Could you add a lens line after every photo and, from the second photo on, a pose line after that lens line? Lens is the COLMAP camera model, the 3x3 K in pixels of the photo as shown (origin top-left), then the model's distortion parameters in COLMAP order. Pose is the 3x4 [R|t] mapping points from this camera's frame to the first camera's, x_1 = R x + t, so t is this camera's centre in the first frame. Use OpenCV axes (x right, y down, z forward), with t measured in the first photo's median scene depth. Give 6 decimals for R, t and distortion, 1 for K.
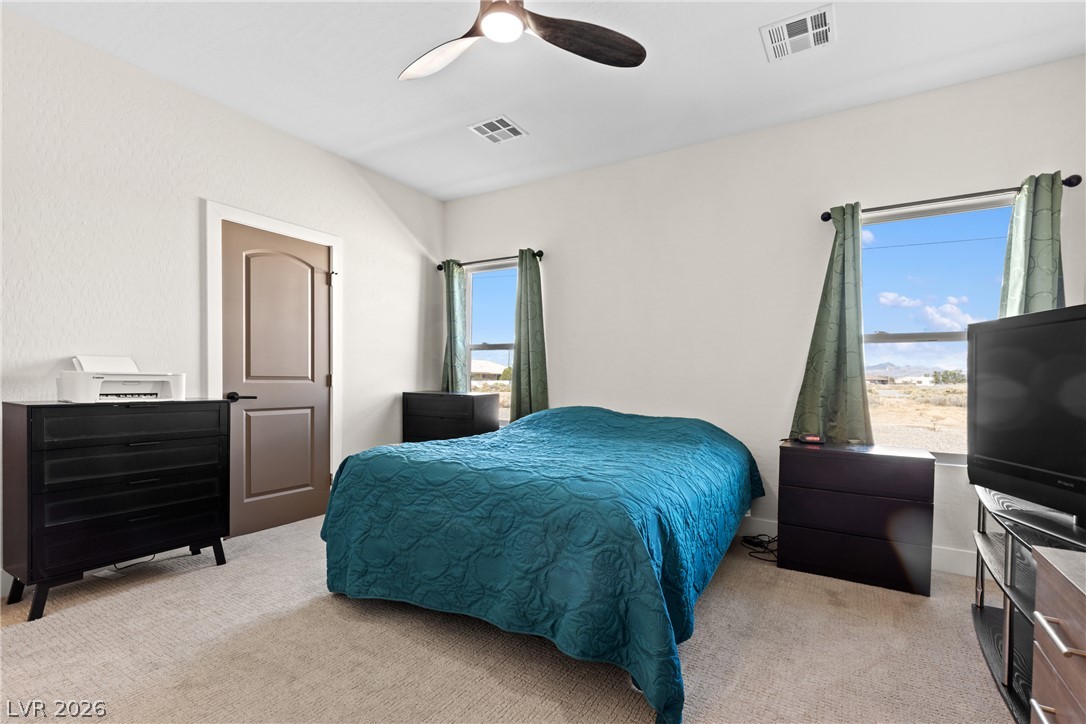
lens RADIAL K [[490.7, 0, 552.7], [0, 490.7, 386.1], [0, 0, 1]] dist [0.012615, -0.003574]
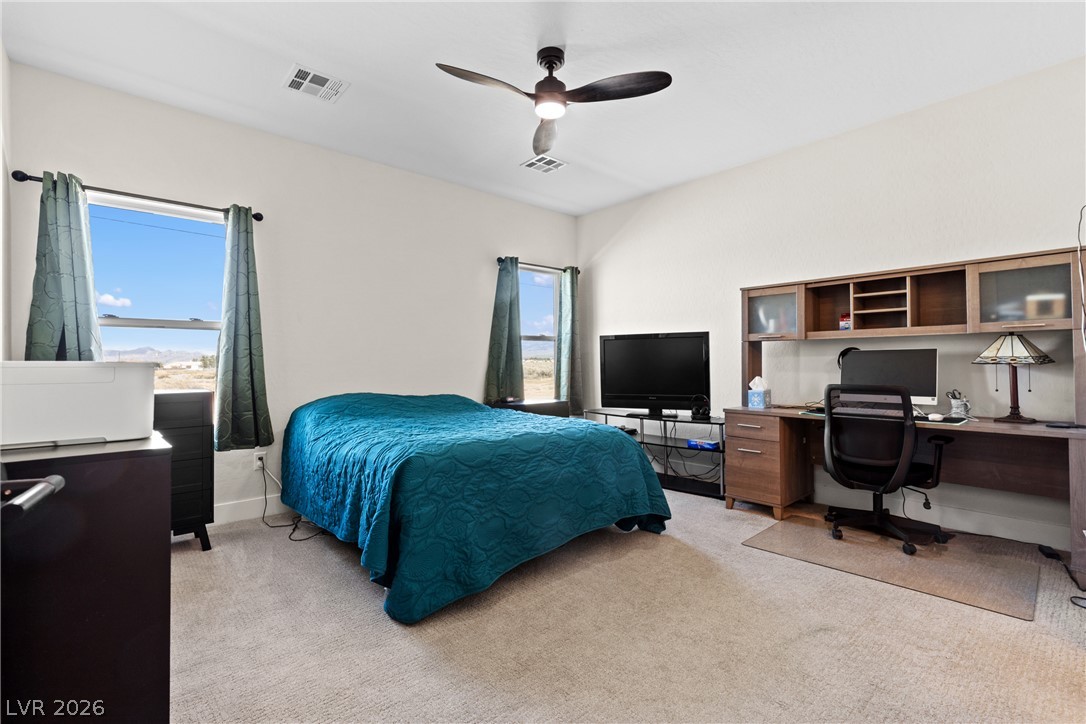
lens RADIAL K [[485.3, 0, 541.0], [0, 485.3, 359.5], [0, 0, 1]] dist [0.003735, 0.000188]
pose [[0.299292, -0.008183, 0.954126, -1.268184], [0.030063, 0.999548, -0.000857, -0.022689], [-0.953688, 0.028941, 0.299403, 0.577905]]
